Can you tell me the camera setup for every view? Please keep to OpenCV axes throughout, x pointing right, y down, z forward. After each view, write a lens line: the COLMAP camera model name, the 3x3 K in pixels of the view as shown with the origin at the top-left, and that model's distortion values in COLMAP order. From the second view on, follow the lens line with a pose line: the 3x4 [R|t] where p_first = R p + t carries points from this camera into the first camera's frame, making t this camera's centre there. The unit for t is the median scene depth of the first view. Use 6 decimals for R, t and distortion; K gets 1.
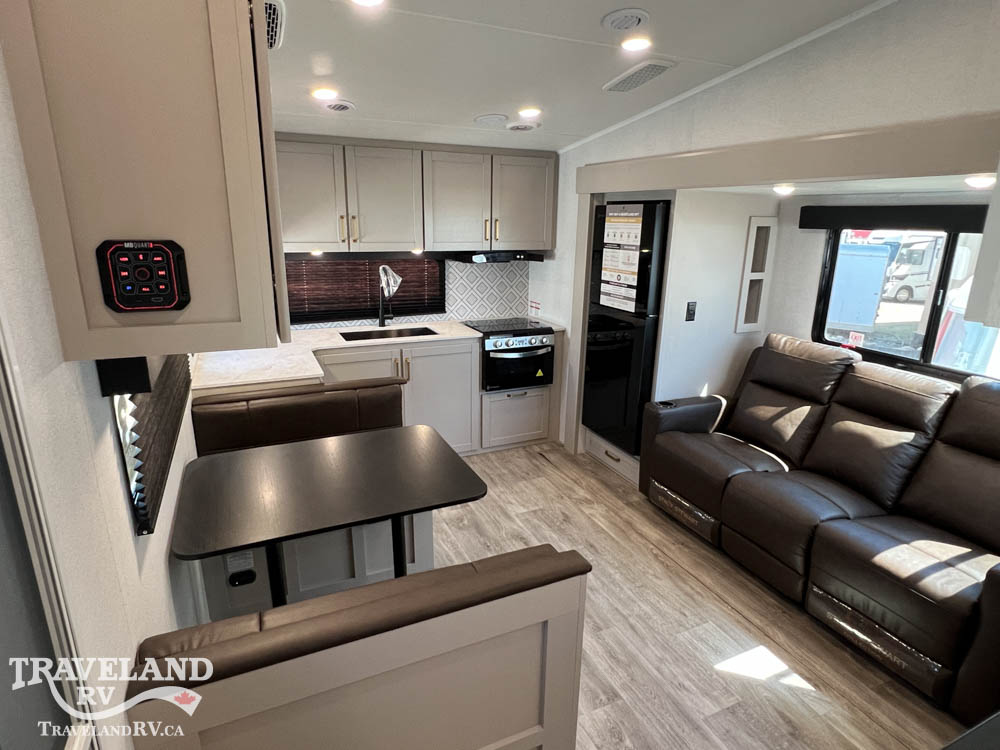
lens RADIAL K [[564.1, 0, 500.0], [0, 564.1, 375.0], [0, 0, 1]] dist [-0.002324, -0.000198]
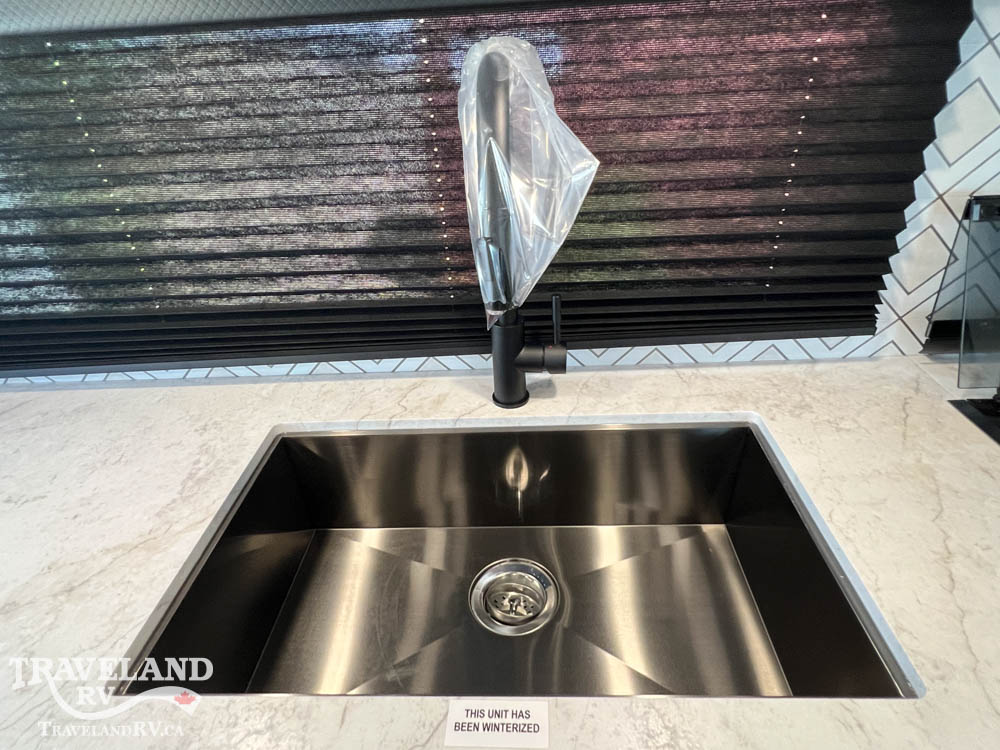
lens RADIAL K [[564.1, 0, 500.0], [0, 564.1, 375.0], [0, 0, 1]] dist [-0.002324, -0.000198]
pose [[0.897750, 0.161123, -0.409981, -0.140217], [-0.050397, 0.962163, 0.267775, -0.154135], [0.437613, -0.219733, 0.871902, 0.870717]]
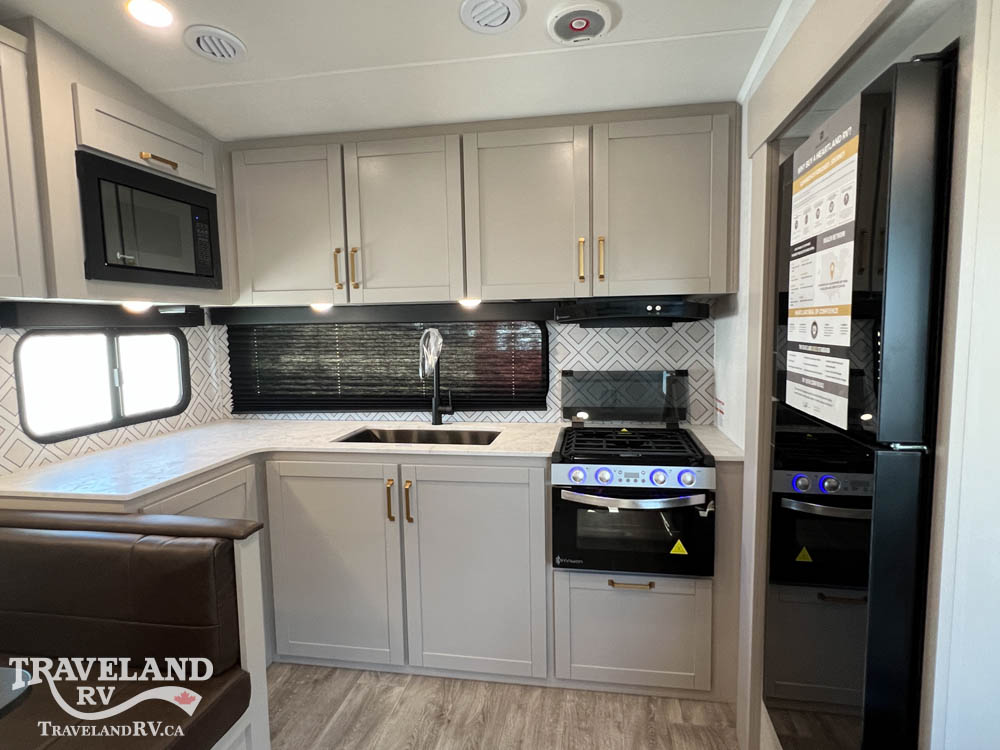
lens RADIAL K [[564.1, 0, 500.0], [0, 564.1, 375.0], [0, 0, 1]] dist [-0.002324, -0.000198]
pose [[0.822524, 0.021465, -0.568325, 0.220698], [-0.124867, 0.981721, -0.143638, -0.061259], [0.554853, 0.189111, 0.810170, 0.538086]]
